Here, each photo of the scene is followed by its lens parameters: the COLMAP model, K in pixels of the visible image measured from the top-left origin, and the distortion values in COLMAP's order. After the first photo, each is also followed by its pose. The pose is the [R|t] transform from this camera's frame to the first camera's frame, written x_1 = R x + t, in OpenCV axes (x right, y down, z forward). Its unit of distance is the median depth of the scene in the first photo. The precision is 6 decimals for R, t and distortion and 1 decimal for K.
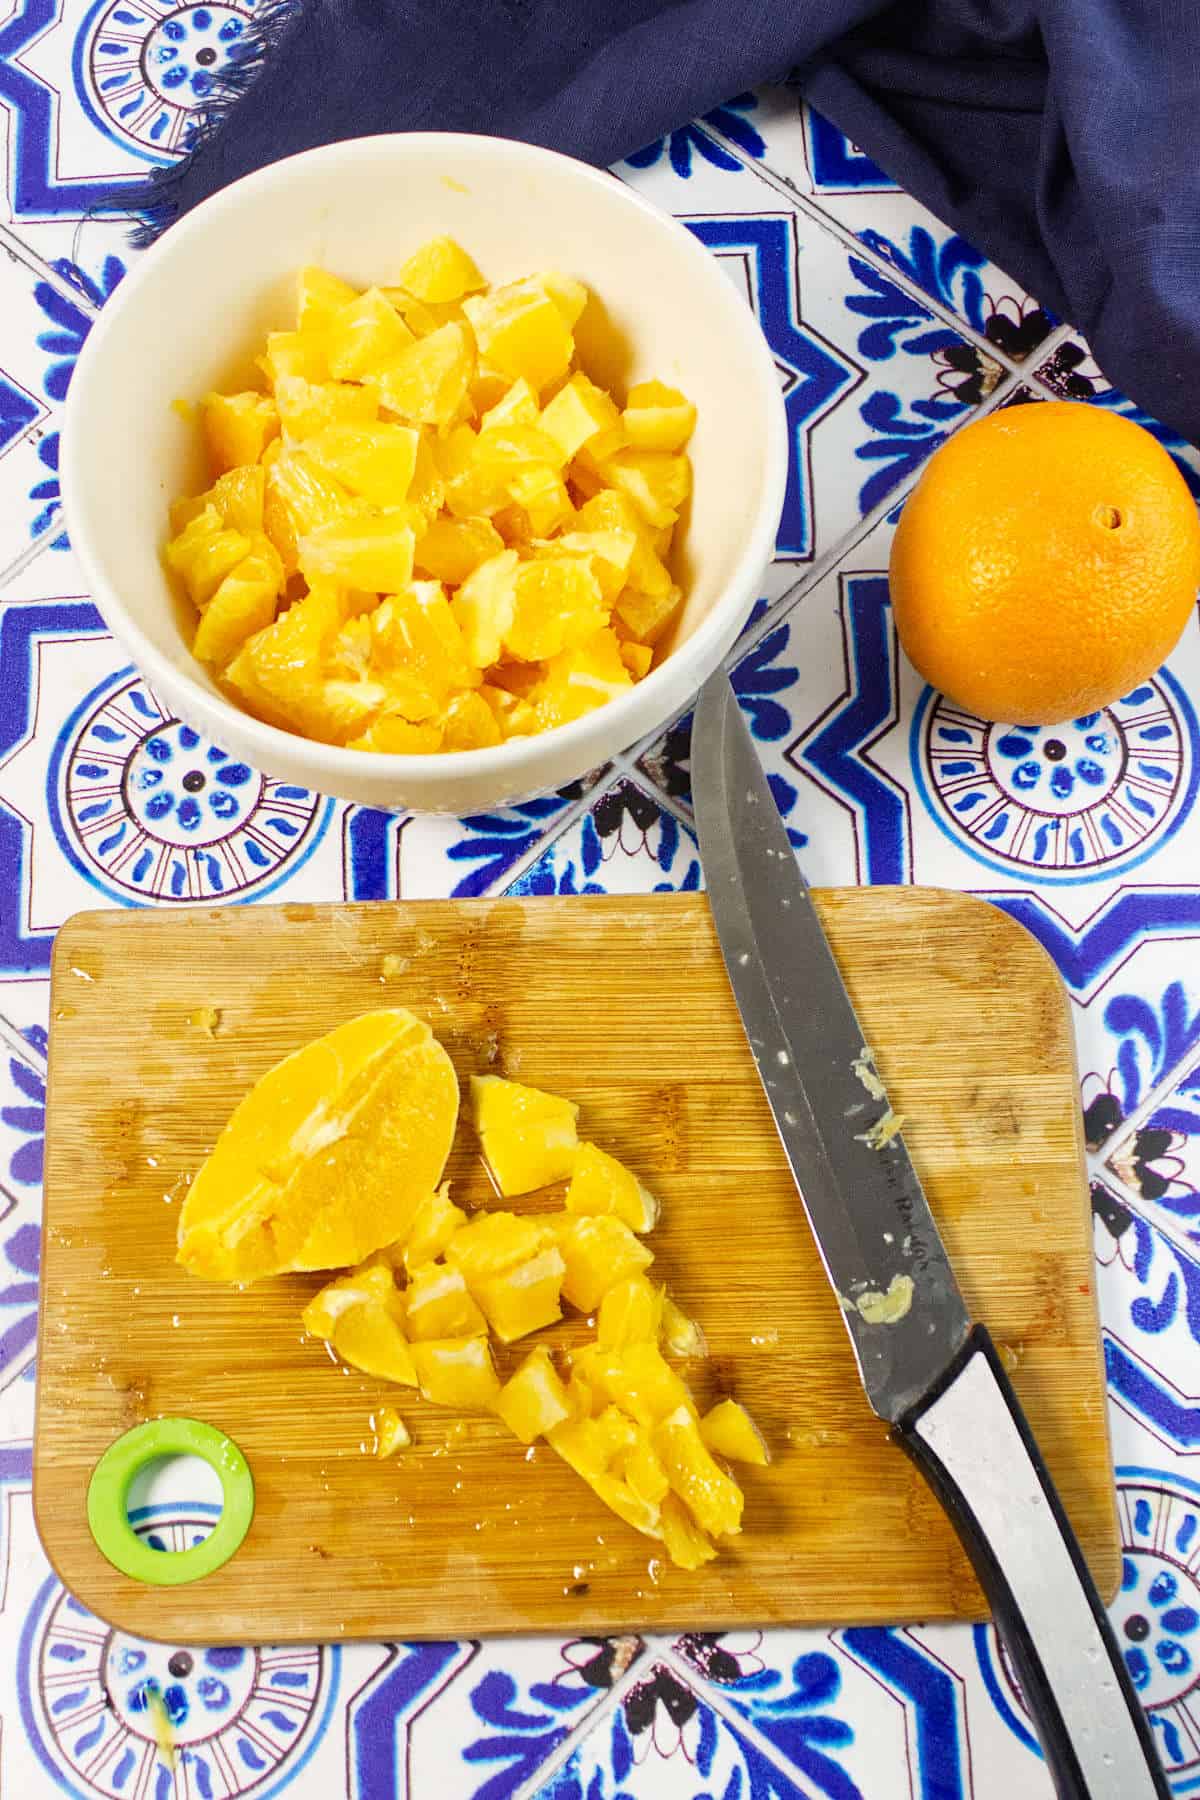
lens RADIAL K [[1467.6, 0, 493.1], [0, 1467.6, 914.9], [0, 0, 1]] dist [-0.004212, 0.004537]
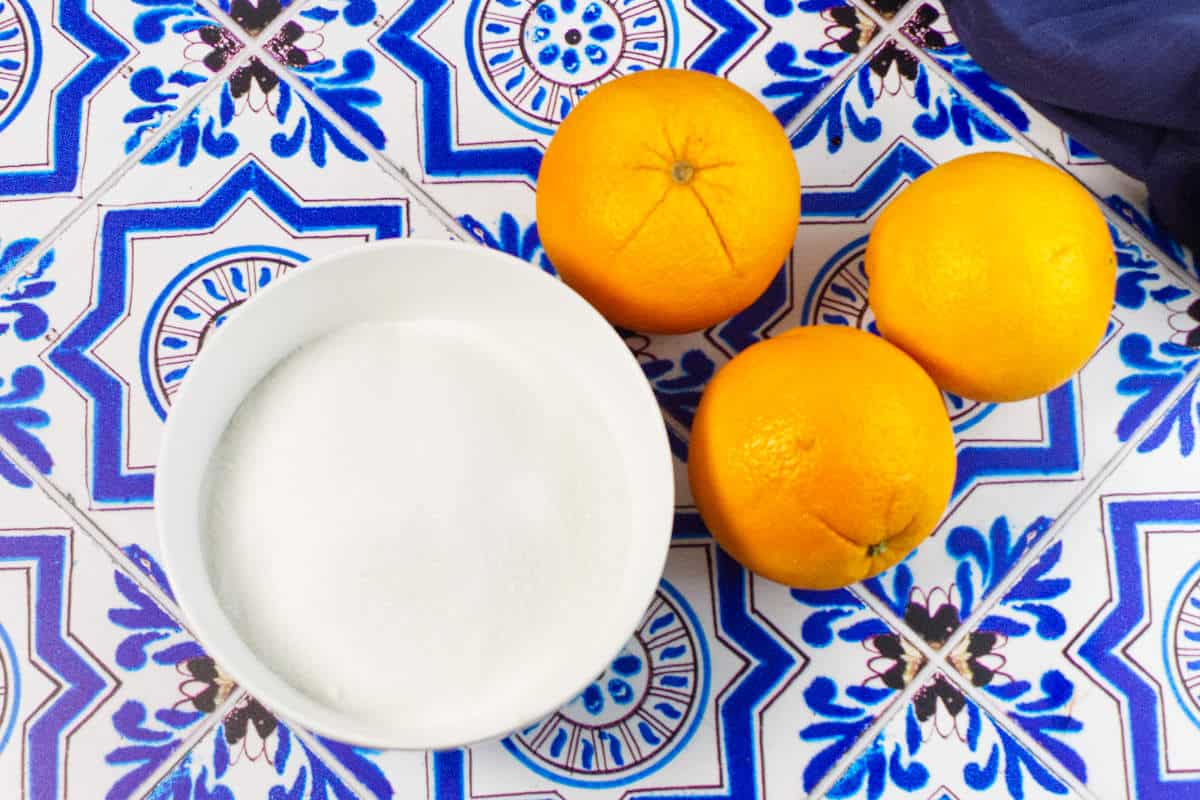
lens RADIAL K [[1130.0, 0, 600.0], [0, 1130.0, 400.0], [0, 0, 1]] dist [0.000563, -0.002229]
pose [[0.999763, -0.015819, 0.014958, 0.096904], [0.015249, 0.999182, 0.037441, -0.096277], [-0.015538, -0.037204, 0.999187, 0.016422]]
